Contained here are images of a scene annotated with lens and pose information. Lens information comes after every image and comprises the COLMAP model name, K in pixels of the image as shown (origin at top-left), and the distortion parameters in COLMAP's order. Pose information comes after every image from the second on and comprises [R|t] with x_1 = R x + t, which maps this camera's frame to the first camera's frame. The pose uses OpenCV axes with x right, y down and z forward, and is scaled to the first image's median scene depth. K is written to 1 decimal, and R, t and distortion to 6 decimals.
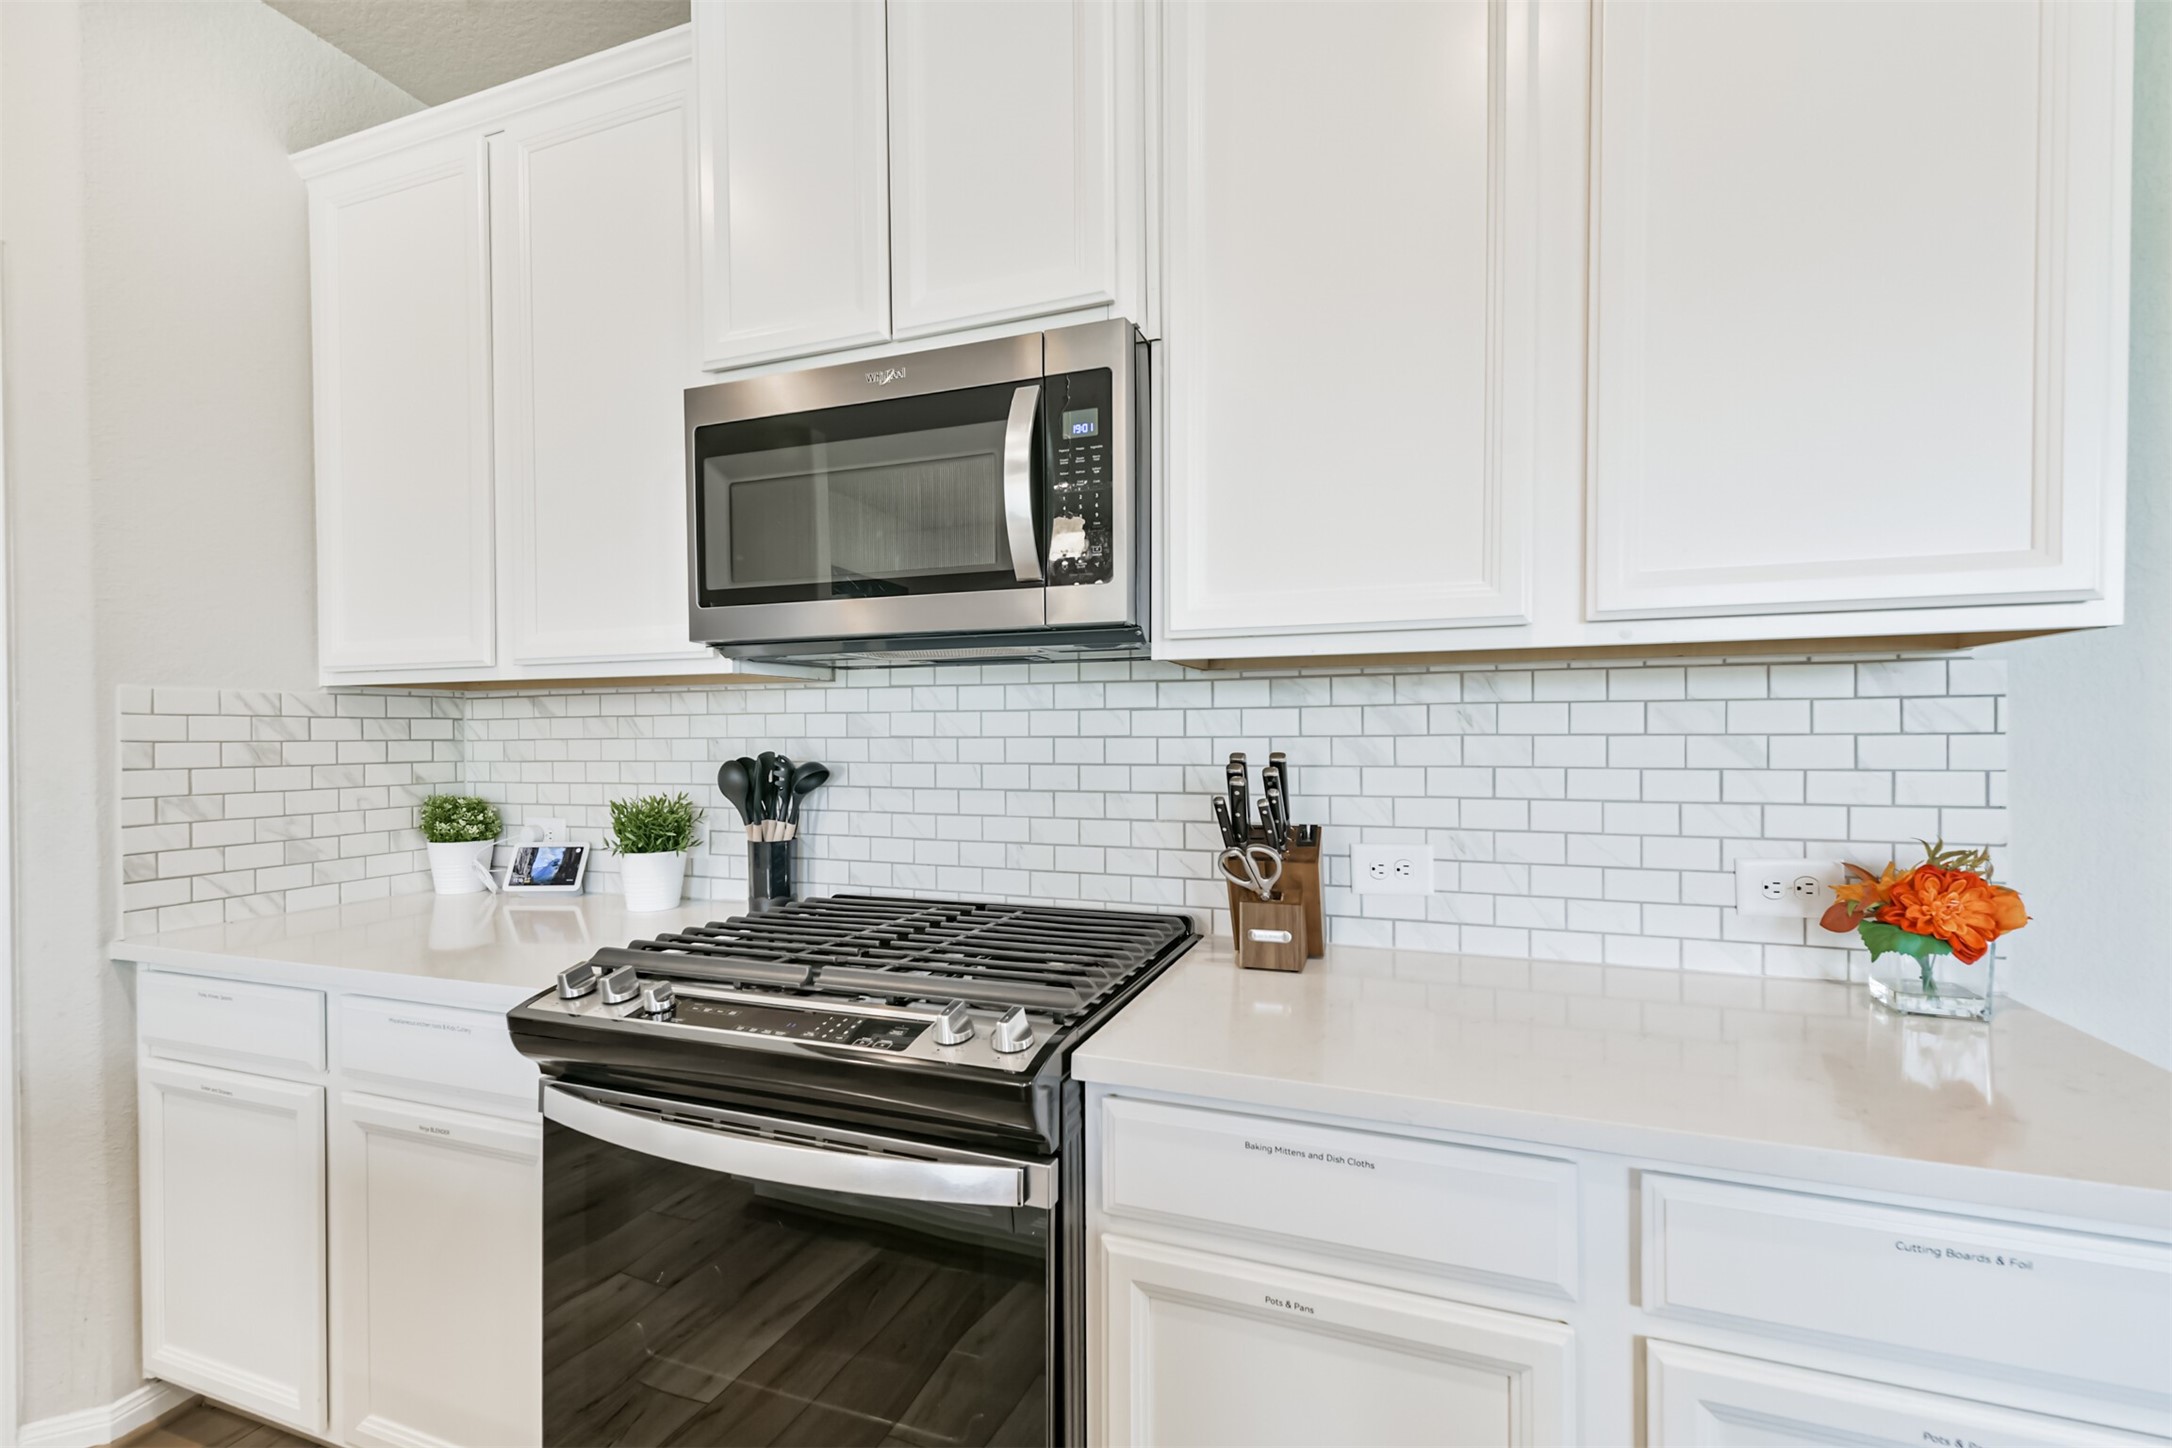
lens RADIAL K [[931.4, 0, 1081.6], [0, 931.4, 741.3], [0, 0, 1]] dist [0.023839, -0.008132]
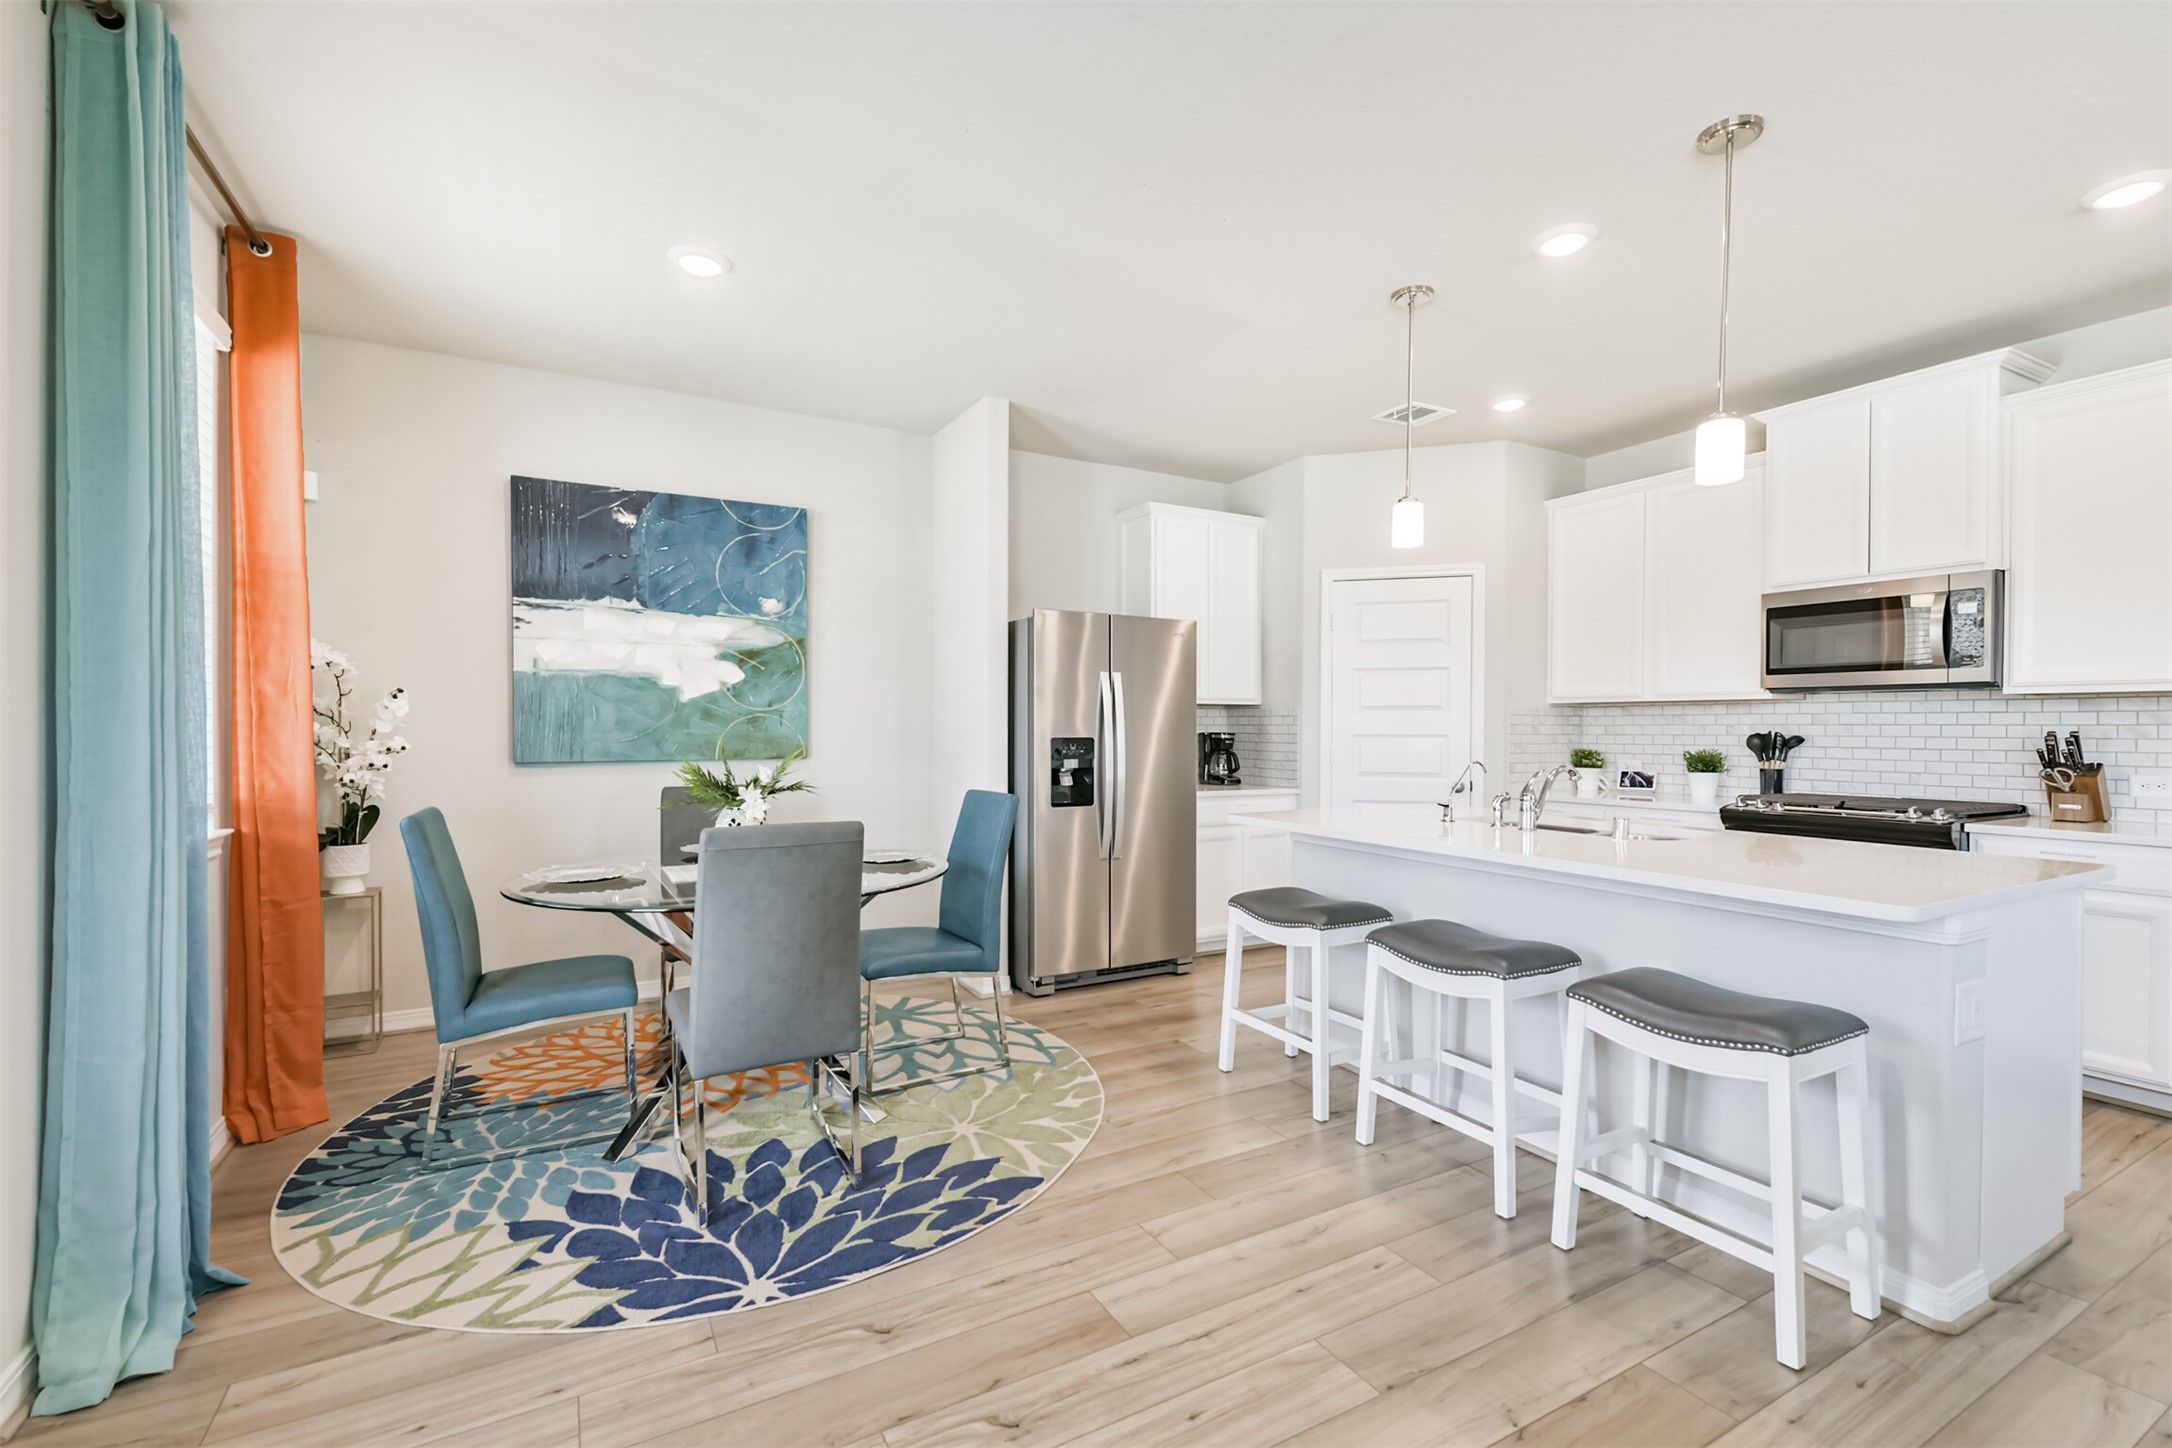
lens RADIAL K [[931.4, 0, 1090.0], [0, 931.4, 731.7], [0, 0, 1]] dist [0.023839, -0.008132]
pose [[0.764410, 0.011586, -0.644627, -0.134655], [-0.012165, 0.999920, 0.003546, 0.029408], [0.644616, 0.005132, 0.764489, -2.117160]]
